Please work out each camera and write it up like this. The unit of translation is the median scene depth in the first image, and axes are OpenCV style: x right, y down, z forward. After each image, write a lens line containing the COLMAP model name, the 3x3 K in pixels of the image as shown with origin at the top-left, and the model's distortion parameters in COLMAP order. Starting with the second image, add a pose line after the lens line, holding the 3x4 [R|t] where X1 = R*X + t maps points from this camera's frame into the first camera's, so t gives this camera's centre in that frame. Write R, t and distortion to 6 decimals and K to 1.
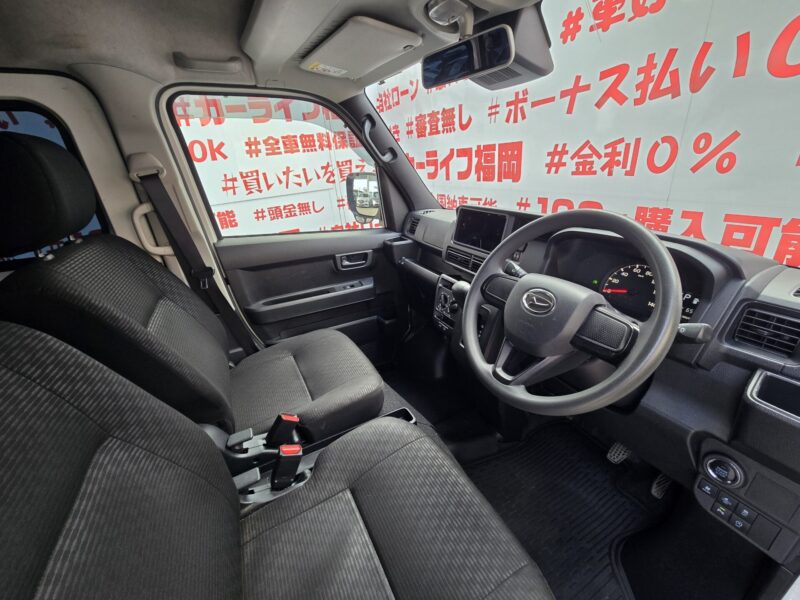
lens RADIAL K [[324.5, 0, 400.0], [0, 324.5, 300.0], [0, 0, 1]] dist [-0.007349, 0.000189]
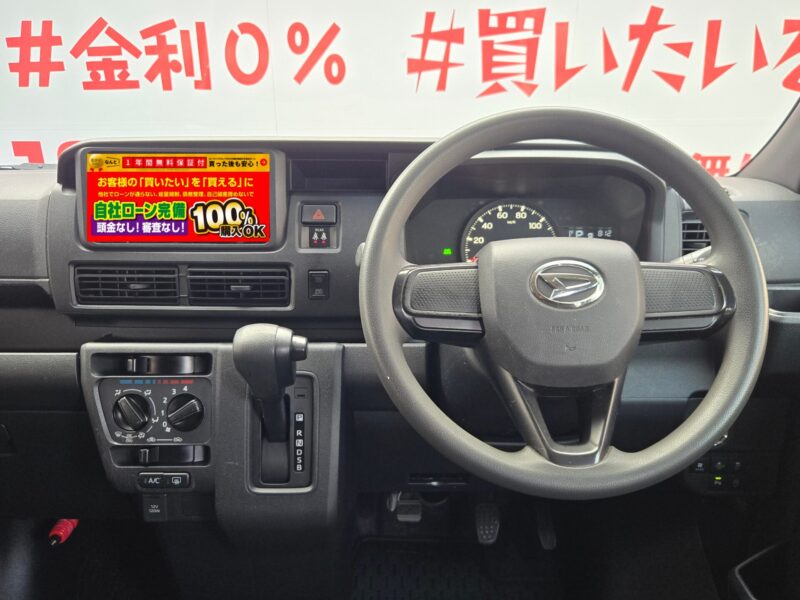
lens RADIAL K [[668.5, 0, 400.0], [0, 668.5, 300.0], [0, 0, 1]] dist [0.013772, 0.003722]
pose [[0.455611, -0.251161, 0.854012, -0.191585], [0.329045, 0.938941, 0.100595, -0.052982], [-0.827133, 0.235176, 0.510435, 0.221604]]
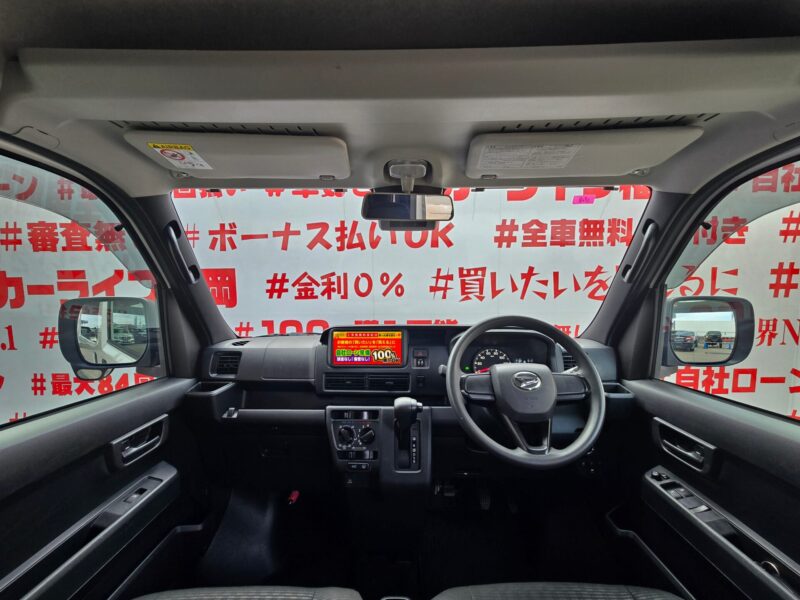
lens RADIAL K [[322.1, 0, 400.0], [0, 322.1, 300.0], [0, 0, 1]] dist [0.000410, 0.000078]
pose [[0.473930, -0.009402, 0.880512, -0.324460], [0.329989, 0.928971, -0.167694, -0.083921], [-0.816393, 0.370034, 0.443369, 0.229203]]
